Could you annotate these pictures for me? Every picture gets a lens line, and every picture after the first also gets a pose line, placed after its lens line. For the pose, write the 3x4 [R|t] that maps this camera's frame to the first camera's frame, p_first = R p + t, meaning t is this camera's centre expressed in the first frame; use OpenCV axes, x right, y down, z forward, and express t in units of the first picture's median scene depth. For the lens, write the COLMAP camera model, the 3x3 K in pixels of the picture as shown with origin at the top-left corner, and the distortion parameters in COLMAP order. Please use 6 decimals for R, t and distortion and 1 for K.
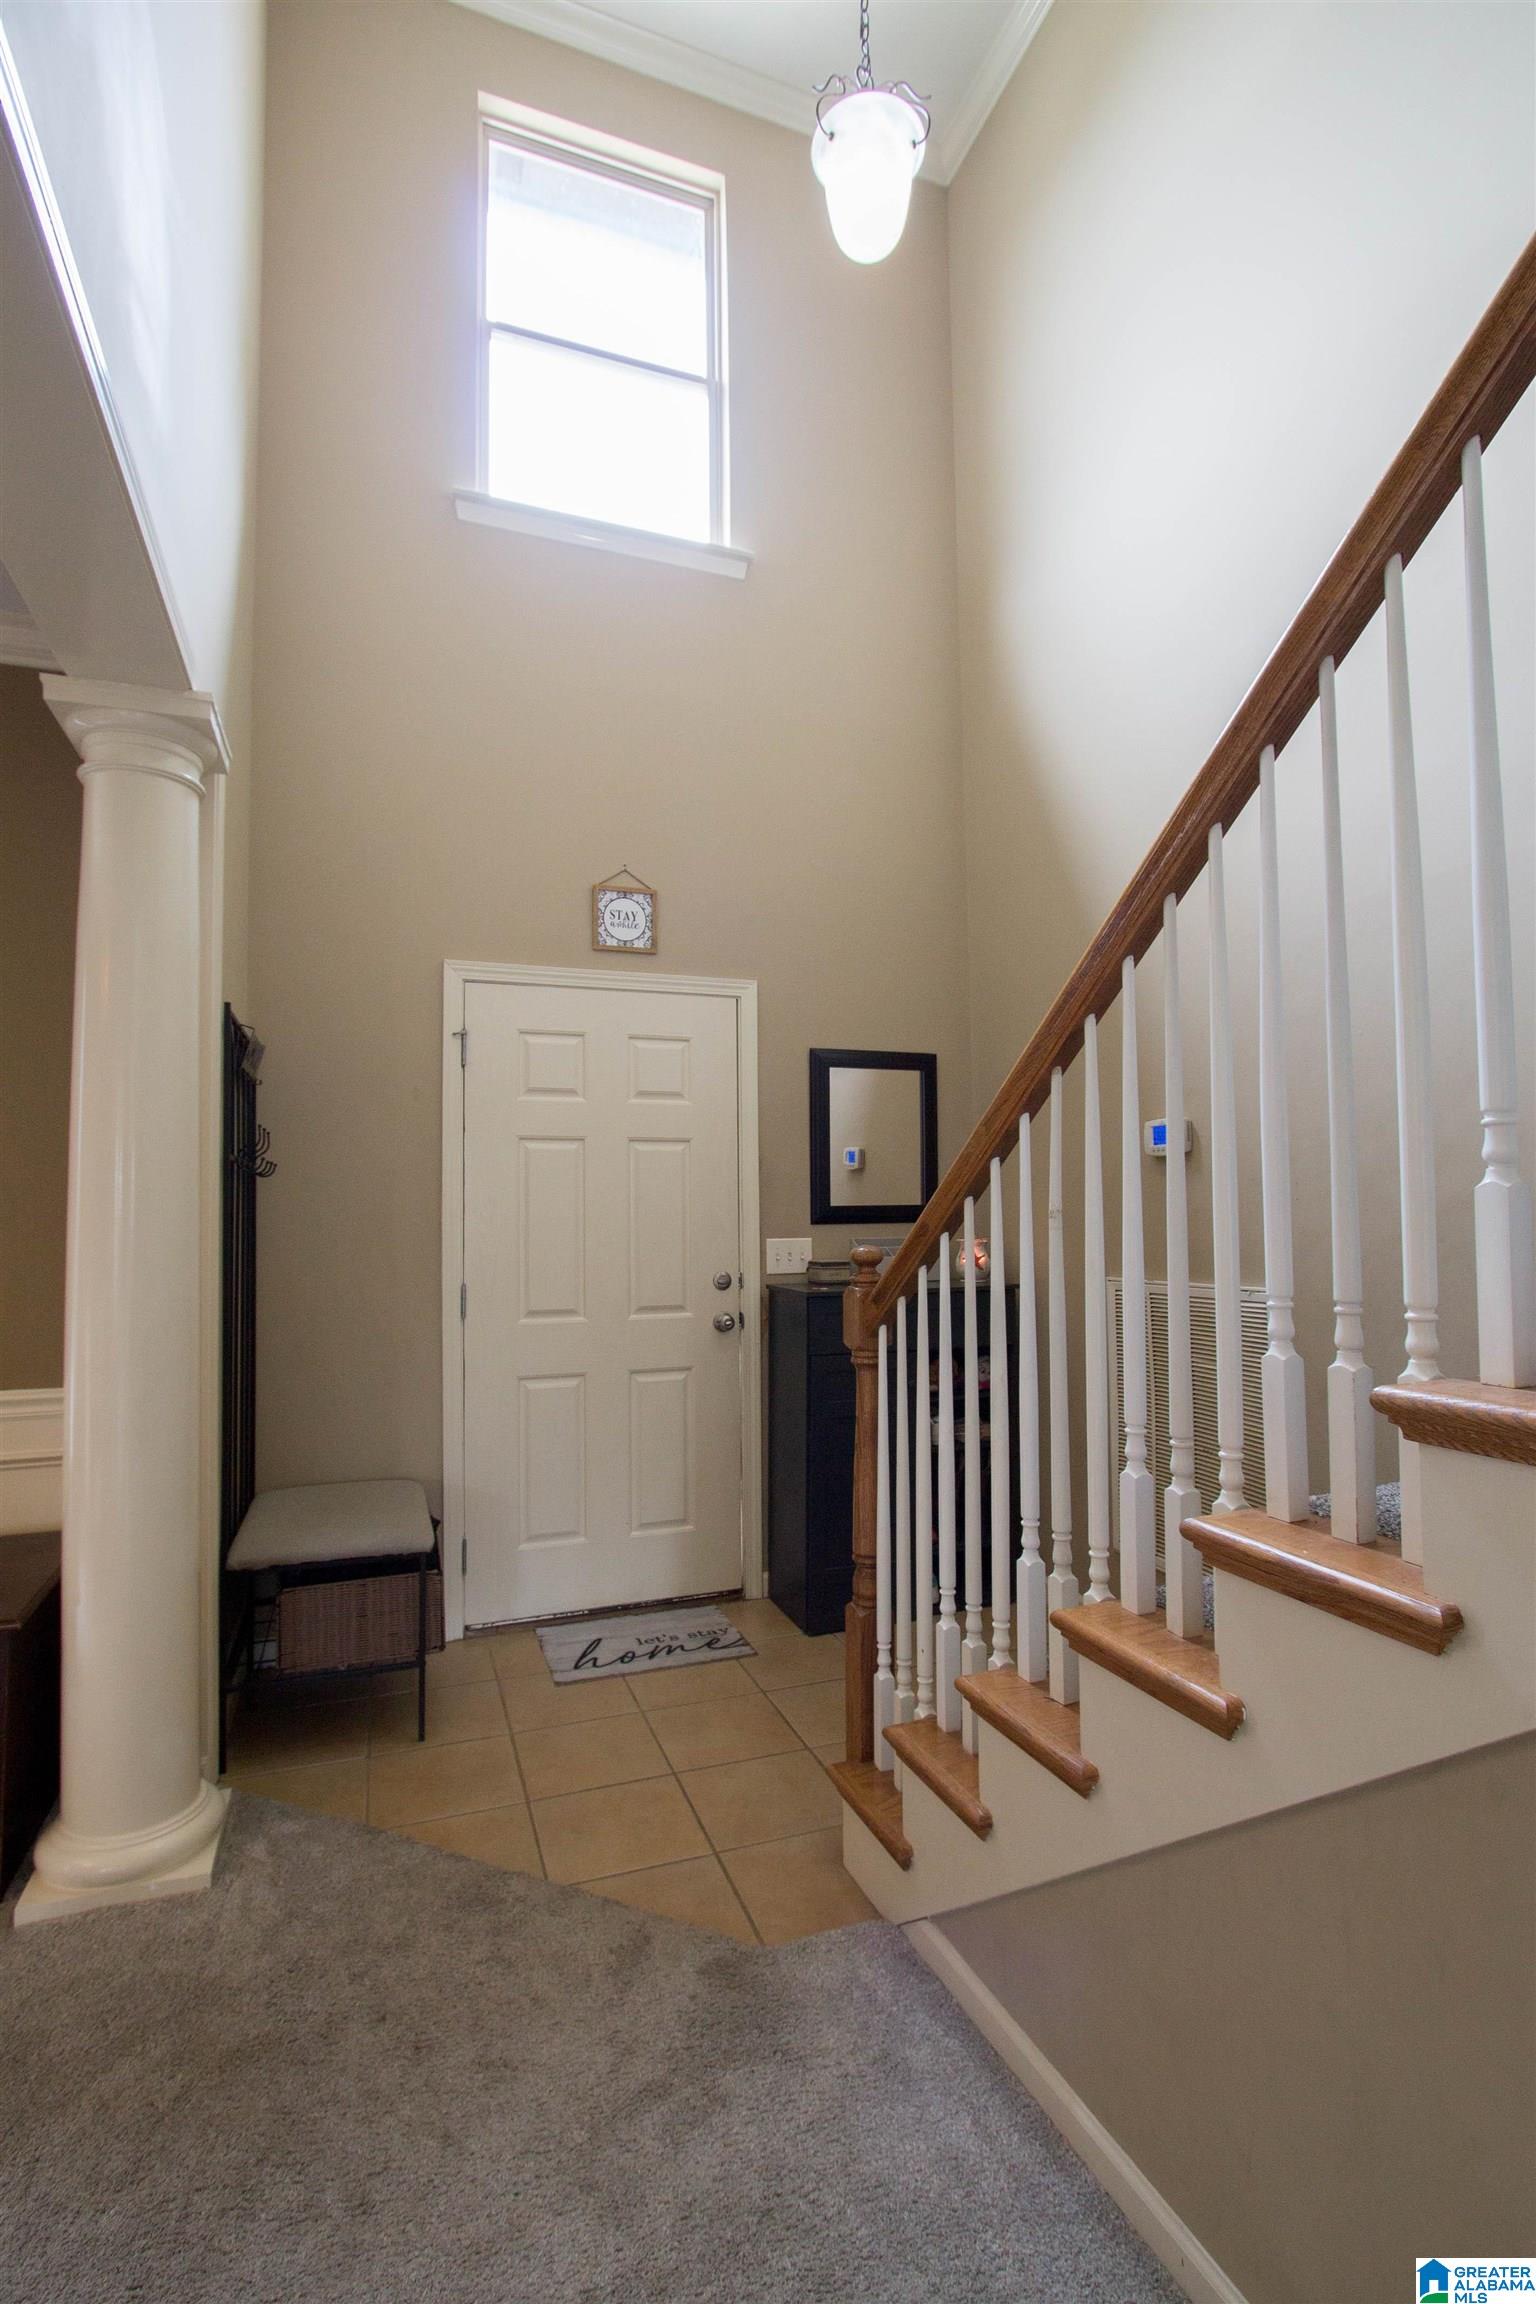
lens RADIAL K [[1082.7, 0, 761.2], [0, 1082.7, 1145.1], [0, 0, 1]] dist [-0.021505, 0.003481]
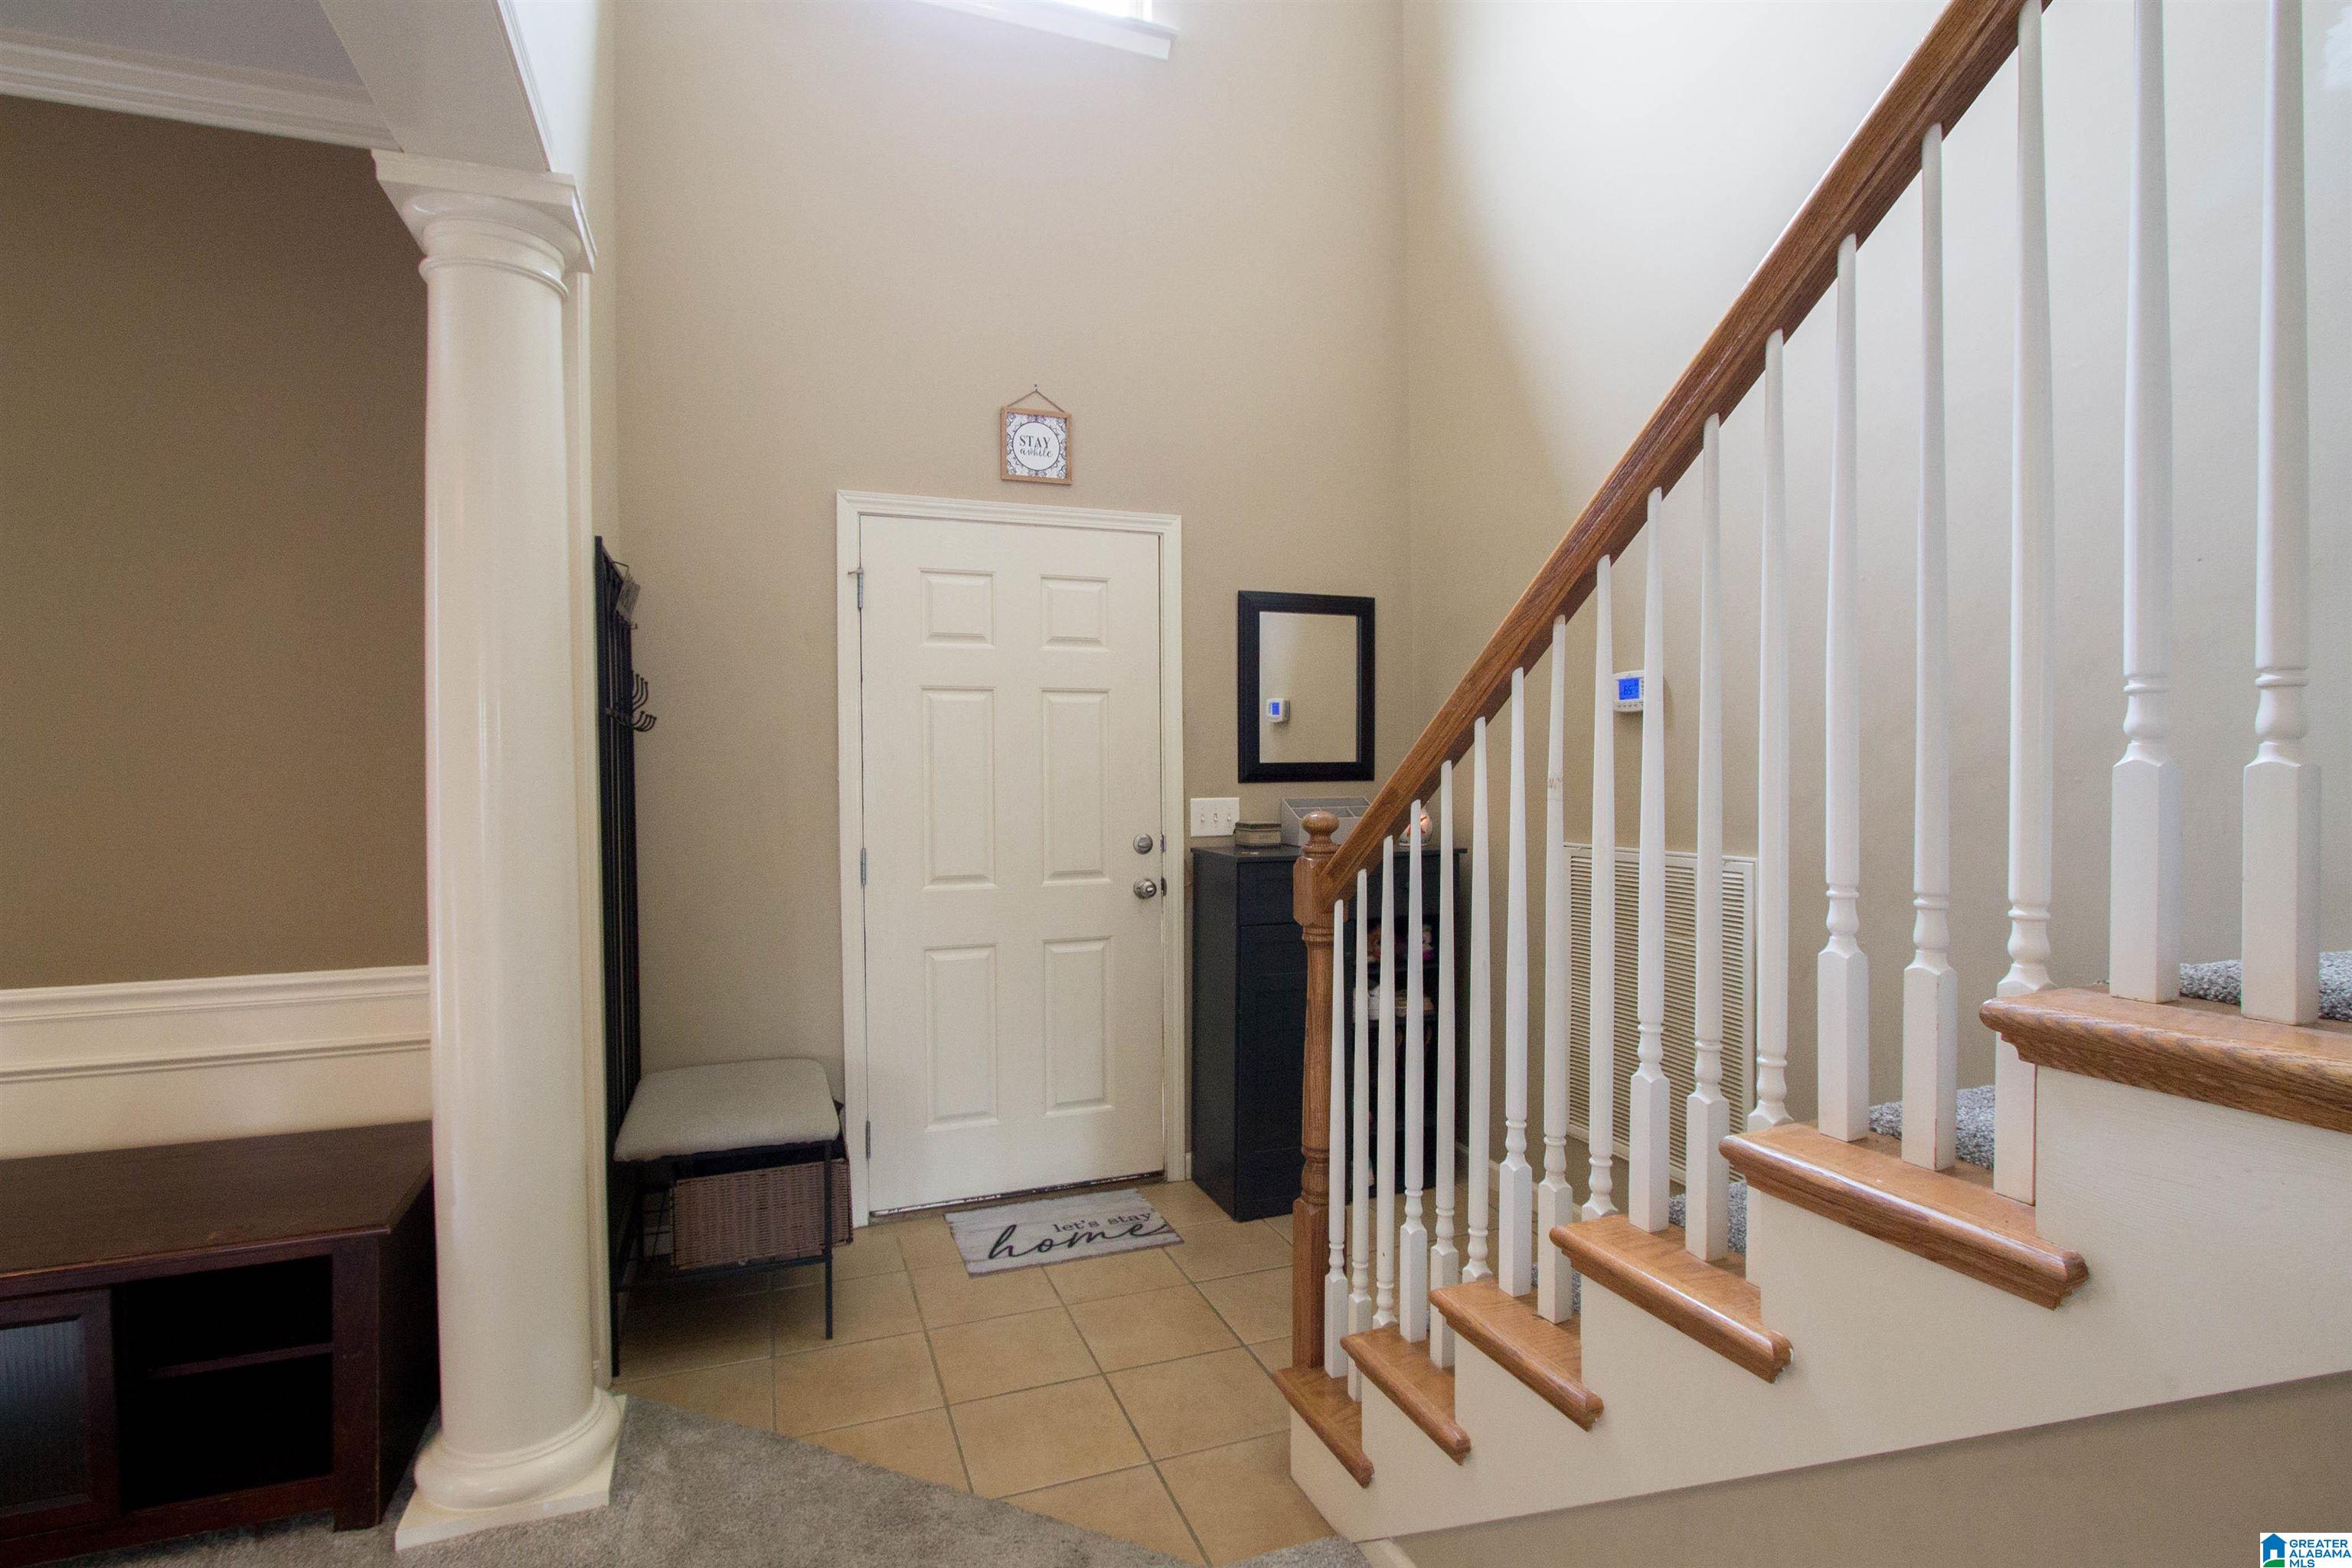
lens RADIAL K [[1105.2, 0, 1149.3], [0, 1105.2, 755.3], [0, 0, 1]] dist [-0.021505, 0.003481]
pose [[0.999919, 0.002587, 0.012430, -0.058603], [-0.003346, 0.998109, 0.061379, -0.010855], [-0.012248, -0.061416, 0.998037, 0.088129]]
